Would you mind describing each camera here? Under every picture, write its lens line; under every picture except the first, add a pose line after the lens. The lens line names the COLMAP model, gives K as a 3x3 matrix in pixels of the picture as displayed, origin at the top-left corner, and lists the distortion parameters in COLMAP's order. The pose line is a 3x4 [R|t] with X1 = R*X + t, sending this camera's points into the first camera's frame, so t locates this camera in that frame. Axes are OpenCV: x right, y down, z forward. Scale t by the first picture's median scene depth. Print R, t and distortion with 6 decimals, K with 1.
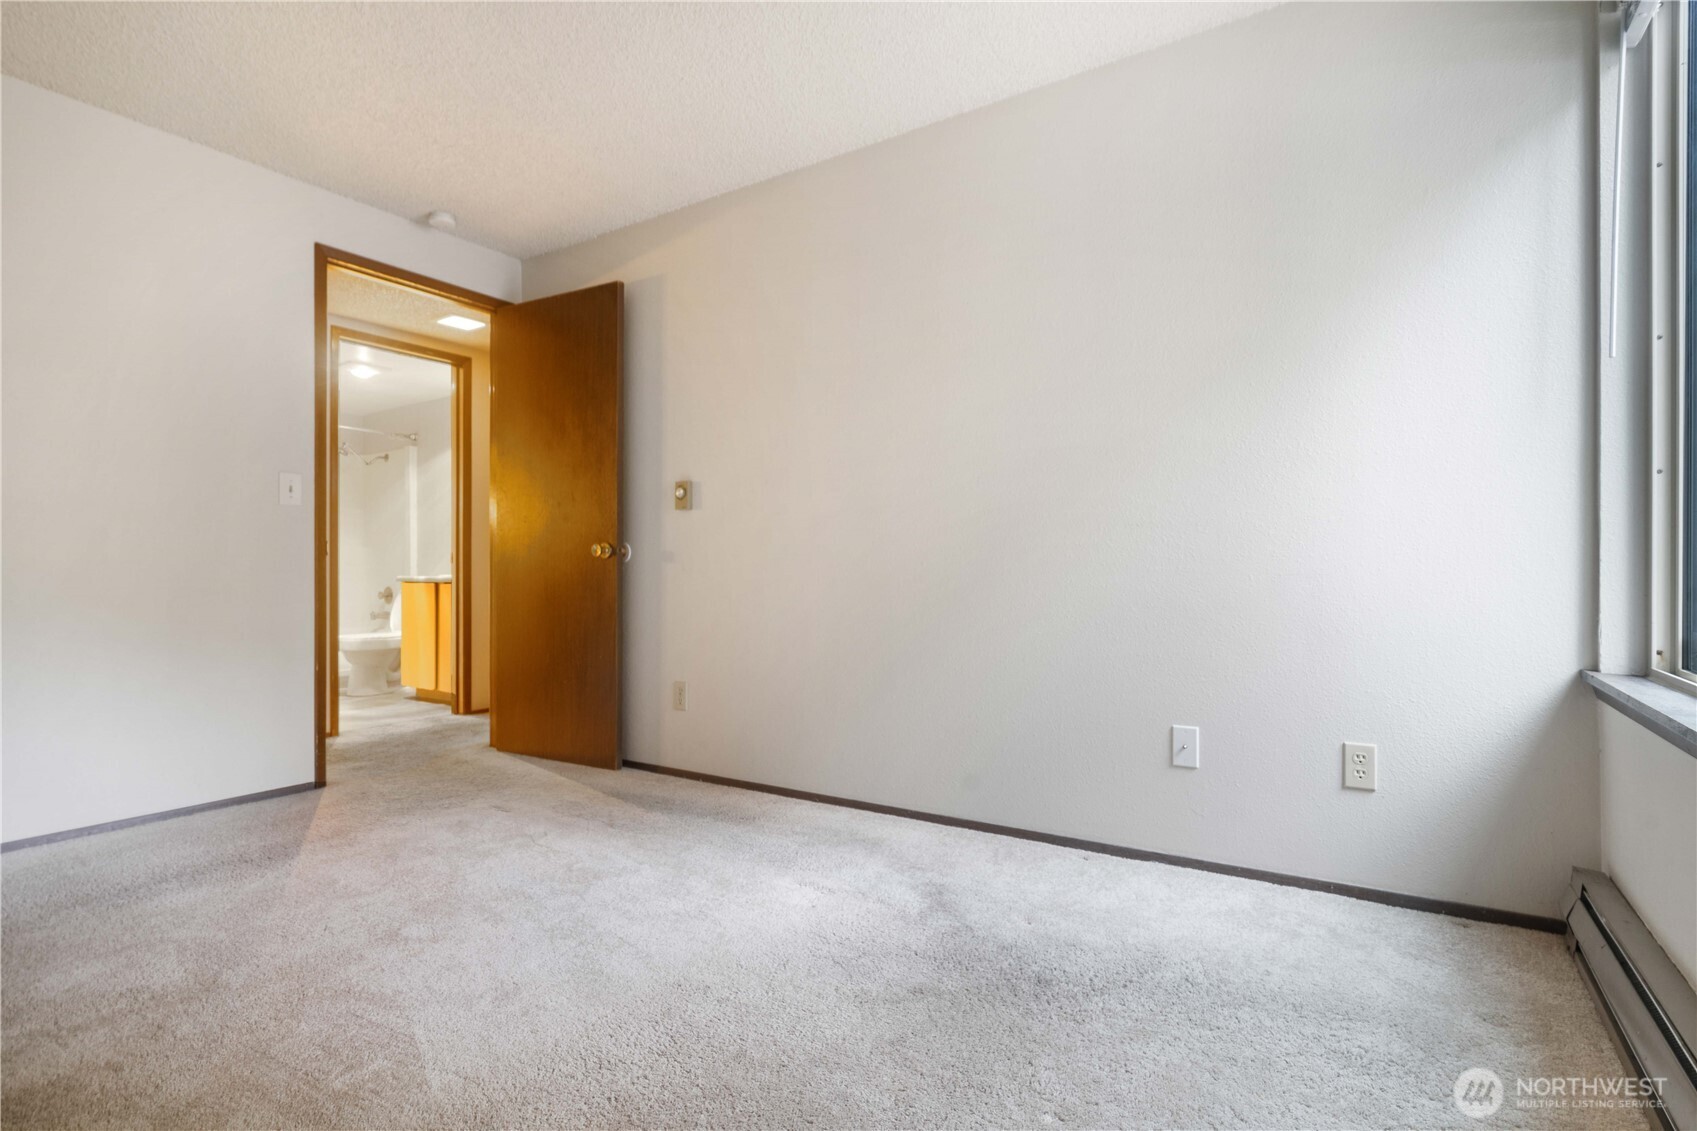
lens RADIAL K [[825.3, 0, 848.5], [0, 825.3, 565.5], [0, 0, 1]] dist [0.001679, 0.000373]
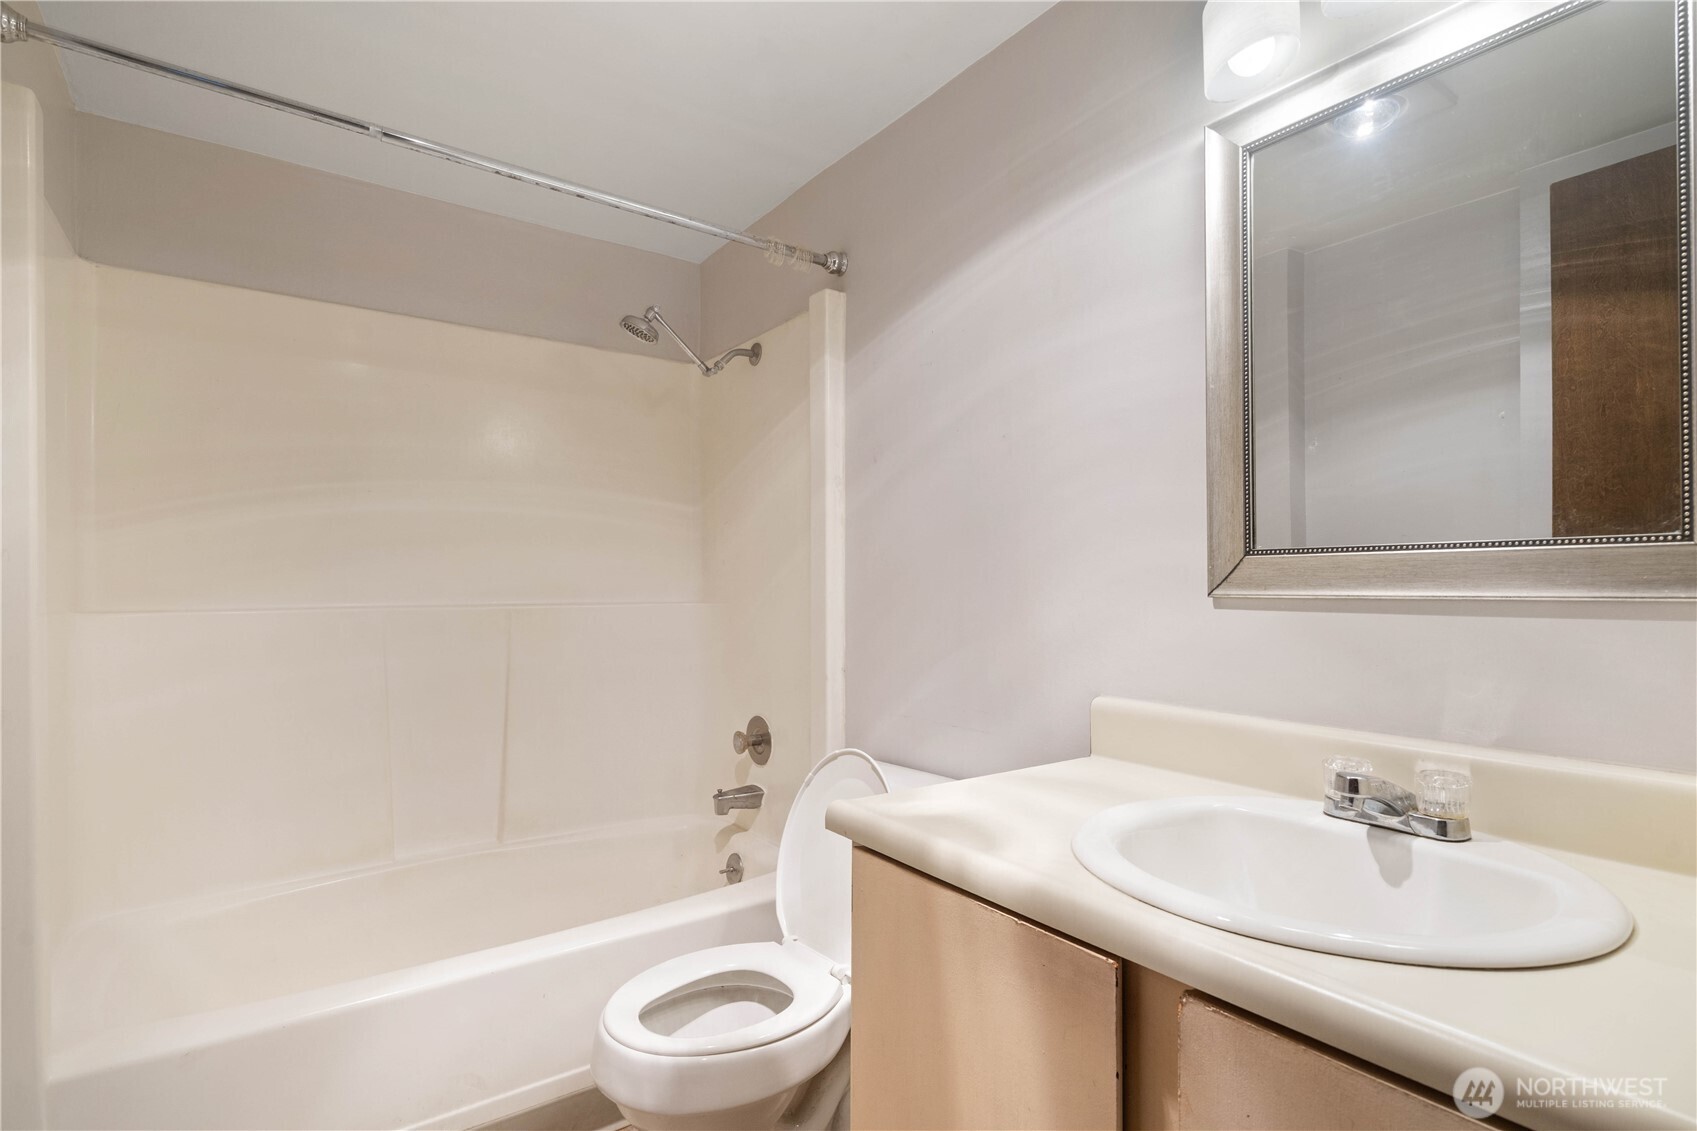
lens RADIAL K [[825.3, 0, 848.5], [0, 825.3, 565.5], [0, 0, 1]] dist [0.001679, 0.000373]
pose [[0.930890, -0.010149, -0.365160, -0.408127], [0.000792, 0.999668, -0.025765, -0.032737], [0.365300, 0.023695, 0.930588, 0.712190]]
